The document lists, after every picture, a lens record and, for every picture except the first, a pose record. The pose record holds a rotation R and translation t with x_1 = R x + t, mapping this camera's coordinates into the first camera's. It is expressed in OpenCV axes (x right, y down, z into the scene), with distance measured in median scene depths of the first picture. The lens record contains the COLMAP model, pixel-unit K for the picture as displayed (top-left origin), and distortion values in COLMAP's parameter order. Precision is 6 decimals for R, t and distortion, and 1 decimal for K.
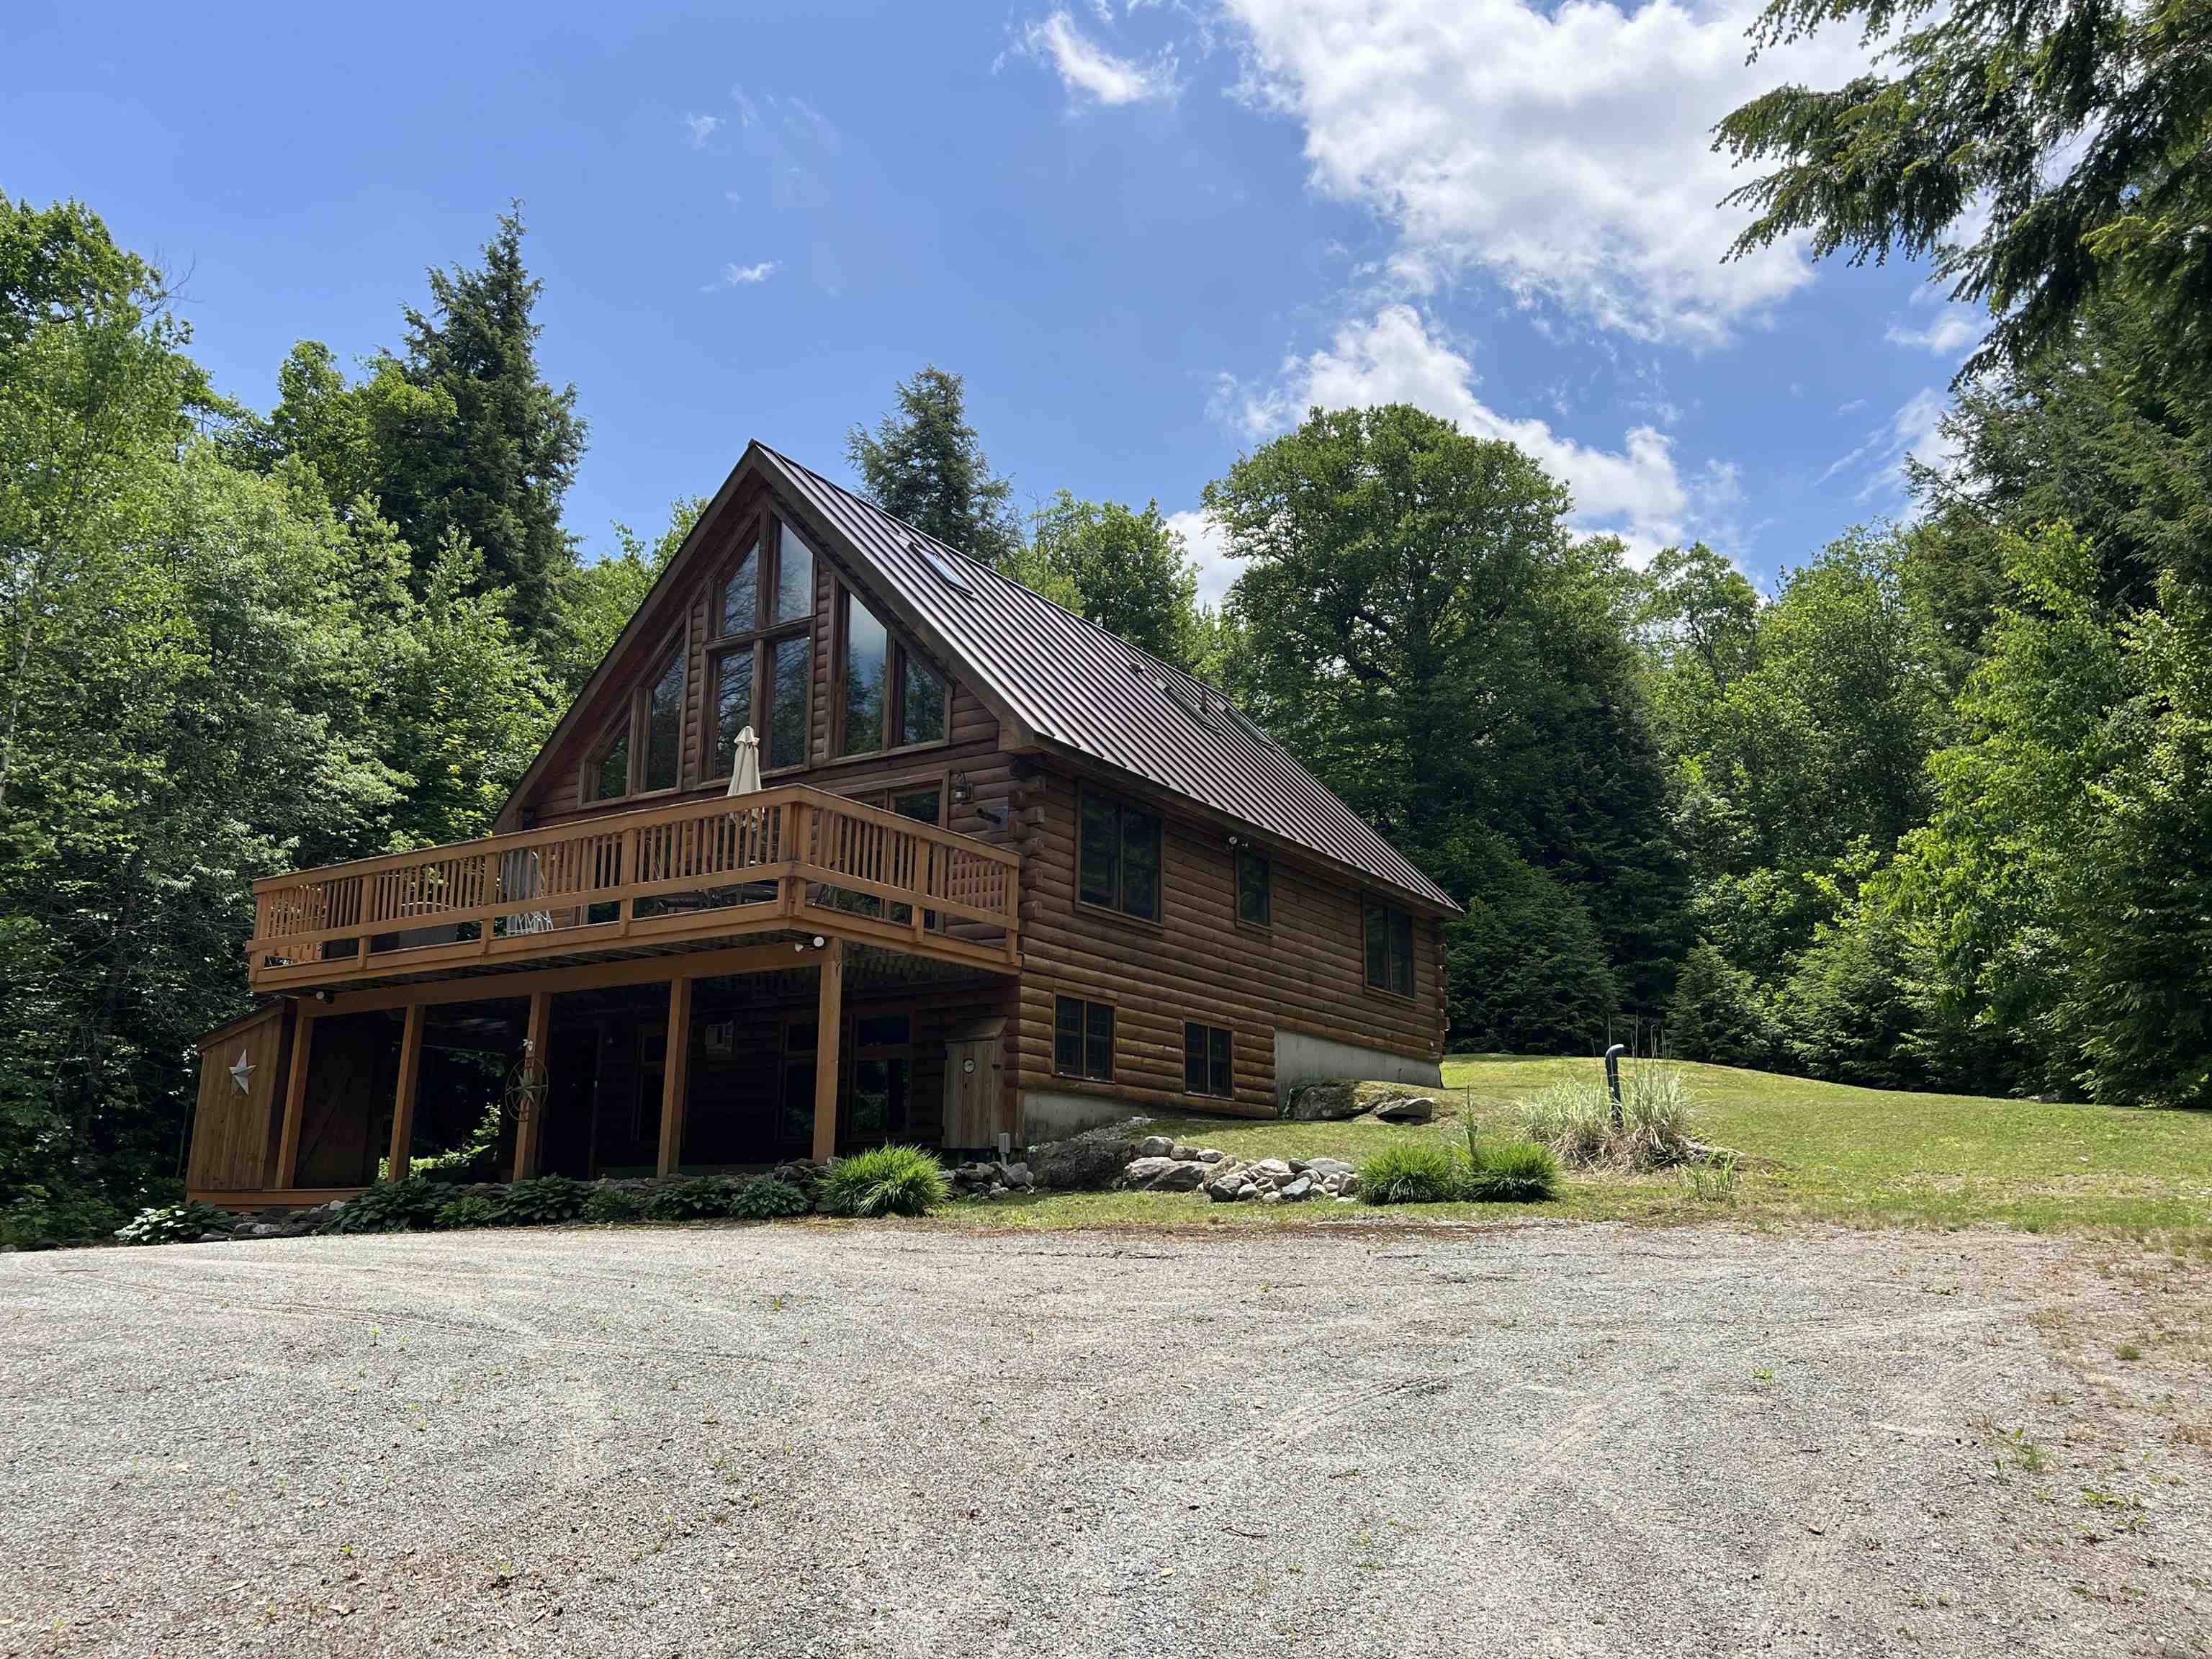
lens RADIAL K [[1657.7, 0, 1104.0], [0, 1657.7, 830.7], [0, 0, 1]] dist [0.055538, -0.063220]
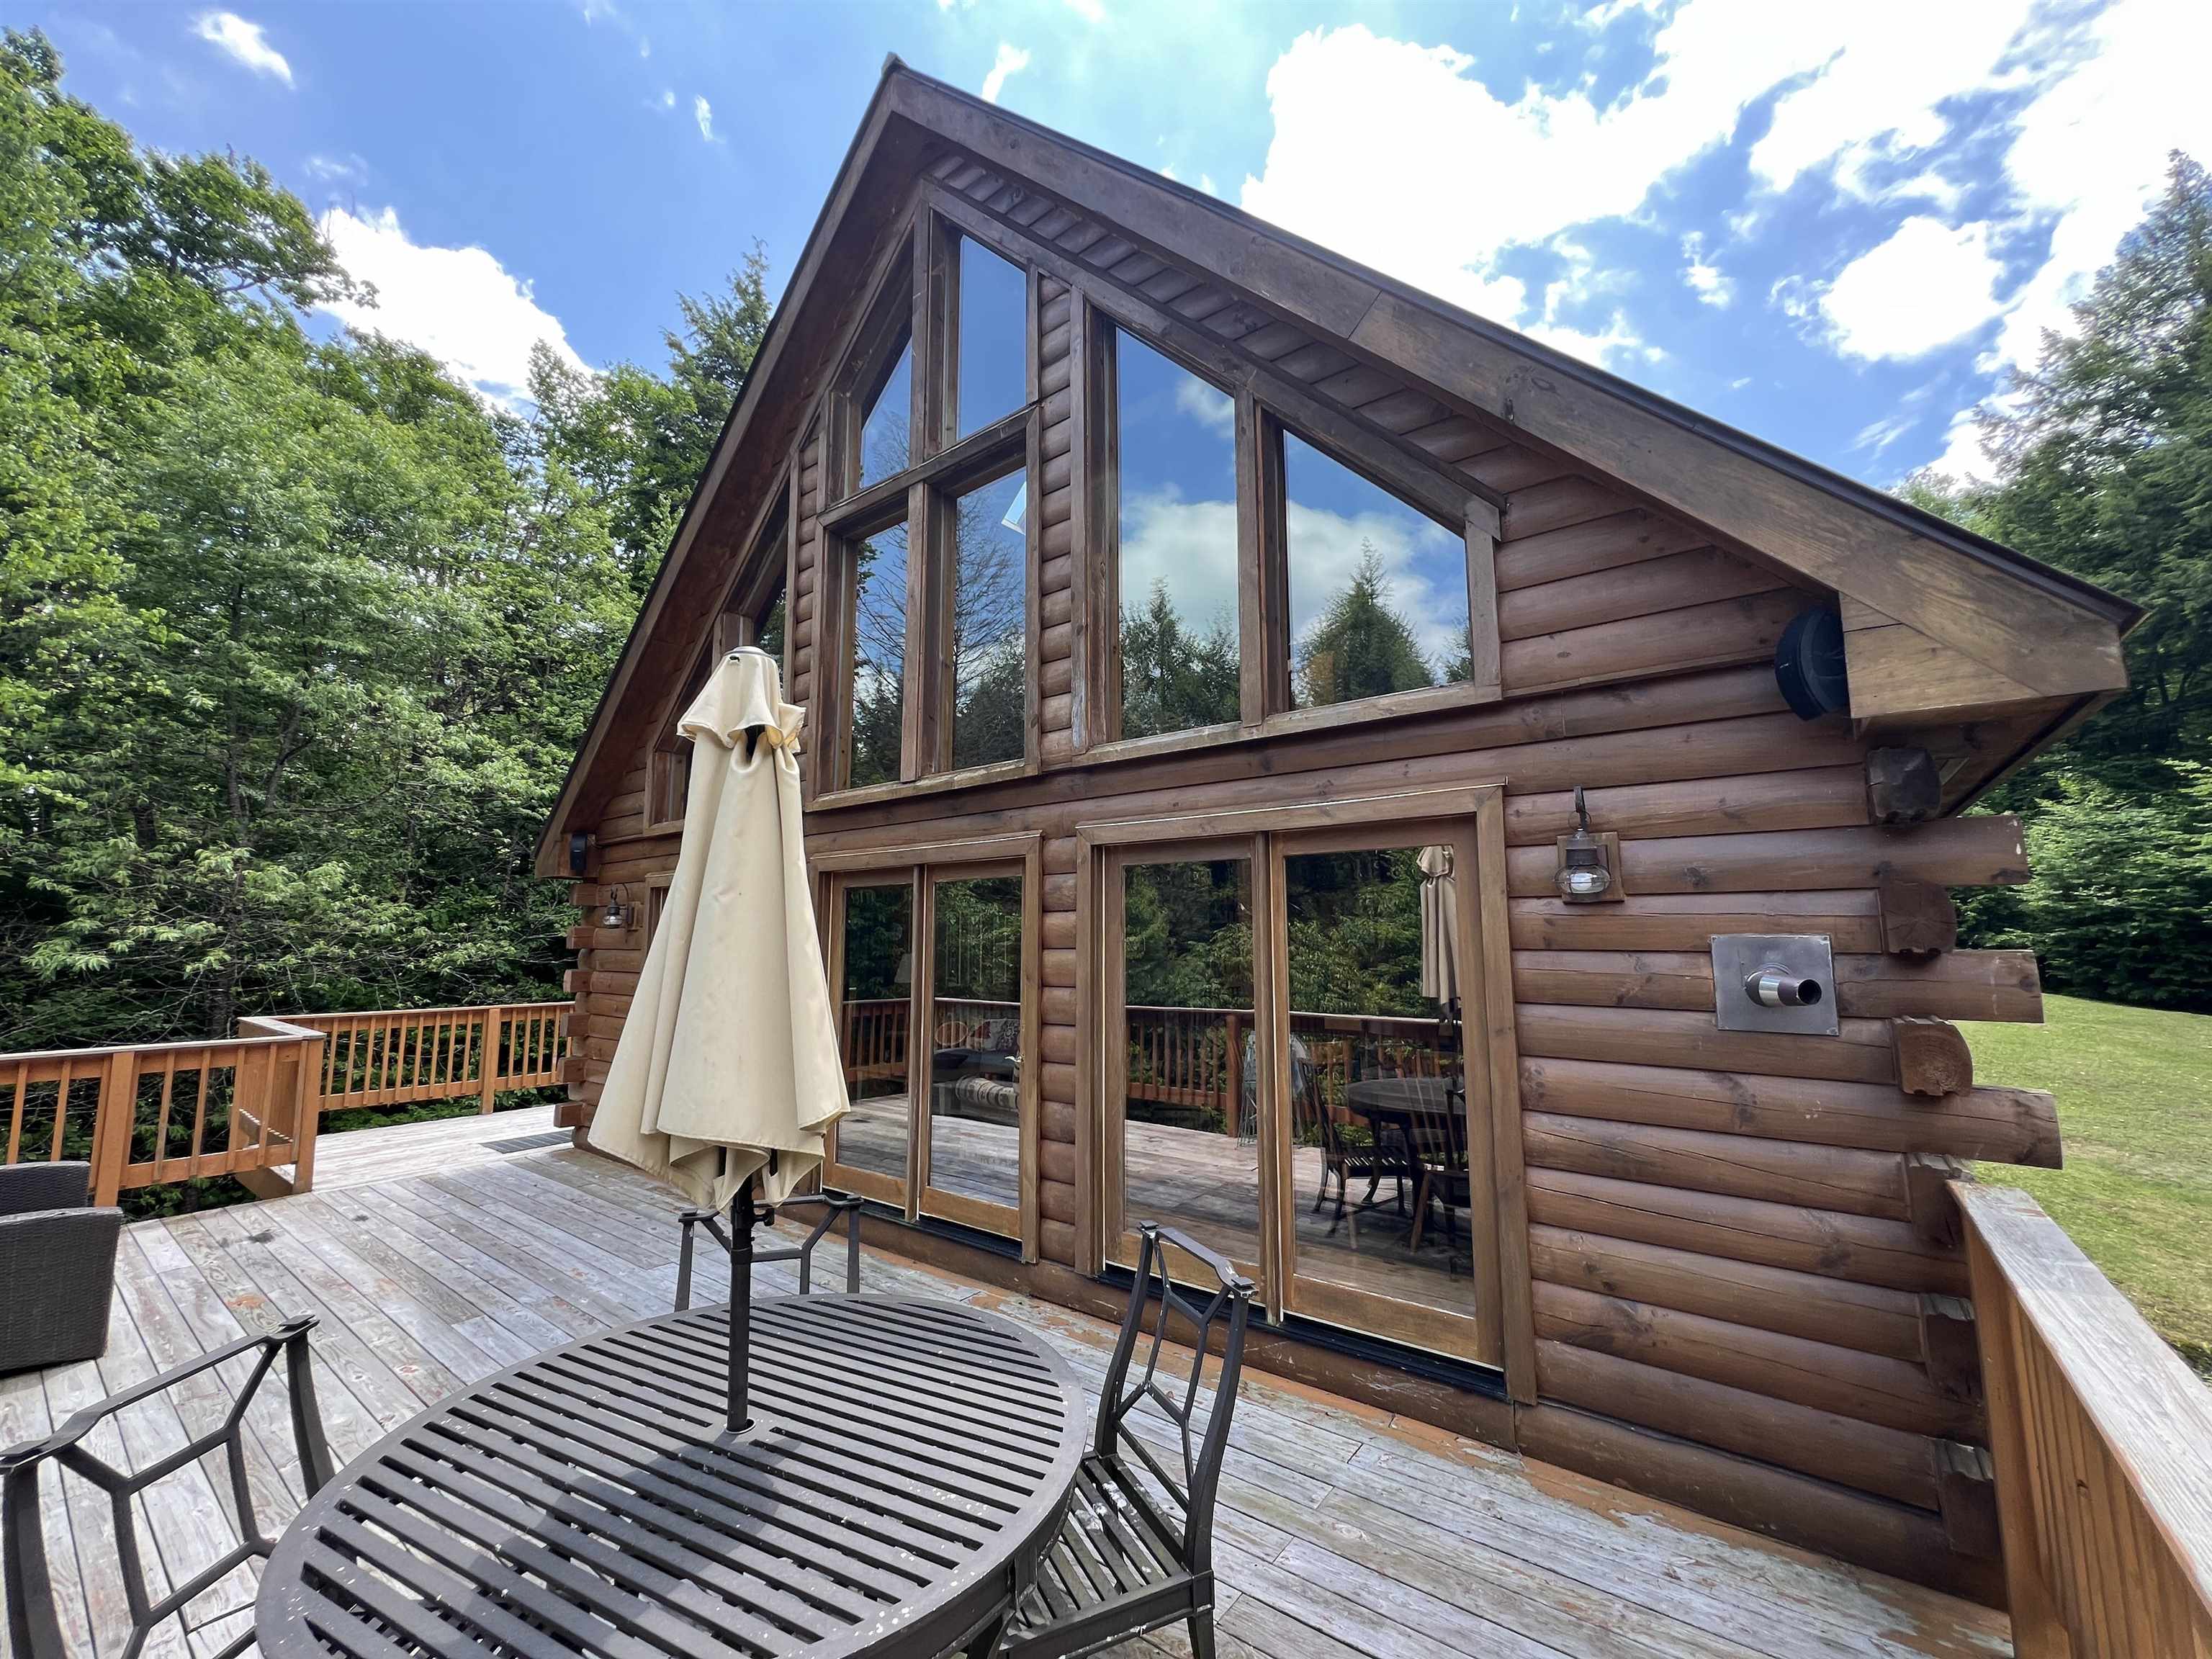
lens RADIAL K [[884.5, 0, 1100.8], [0, 884.5, 829.7], [0, 0, 1]] dist [-0.003337, 0.002010]
pose [[0.995459, -0.024411, -0.092005, -0.135404], [0.033383, 0.994698, 0.097270, -0.041422], [0.089143, -0.099899, 0.990996, 0.744219]]
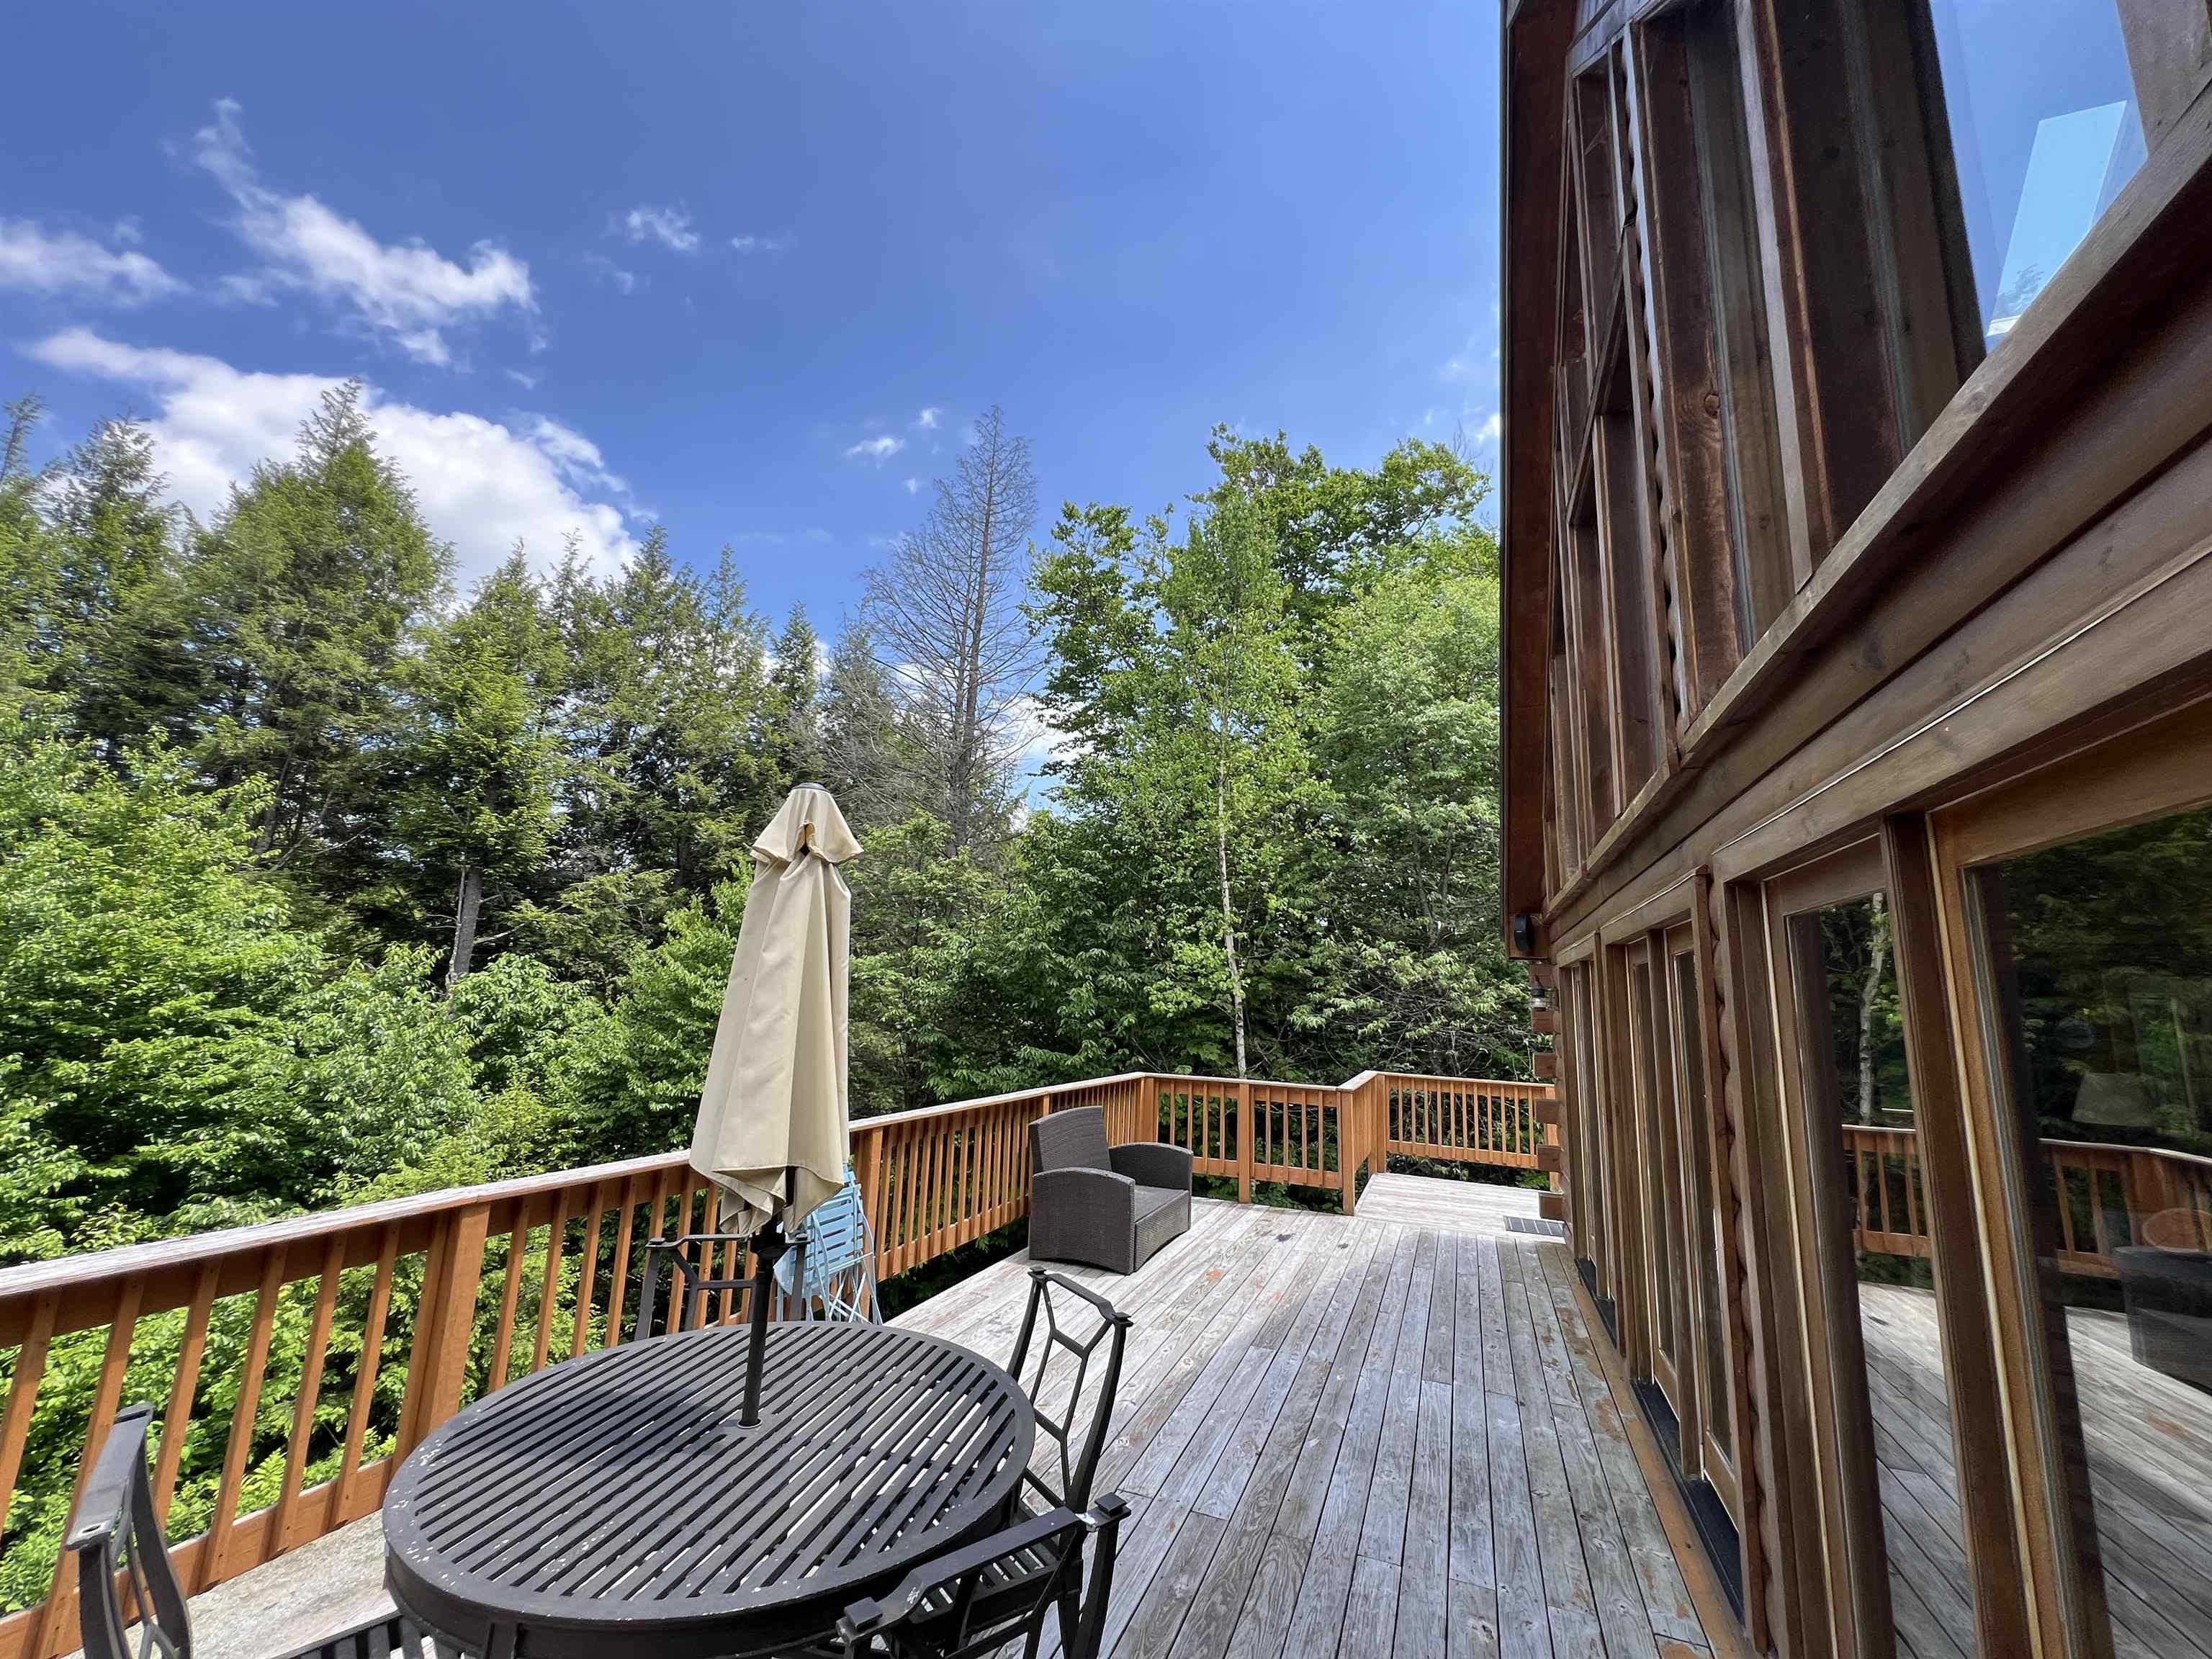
lens RADIAL K [[884.5, 0, 1108.9], [0, 884.5, 832.2], [0, 0, 1]] dist [-0.003337, 0.002010]
pose [[0.200496, -0.178260, -0.963340, -0.066850], [0.176455, 0.973797, -0.143470, -0.023496], [0.963673, -0.141221, 0.226697, 0.837135]]
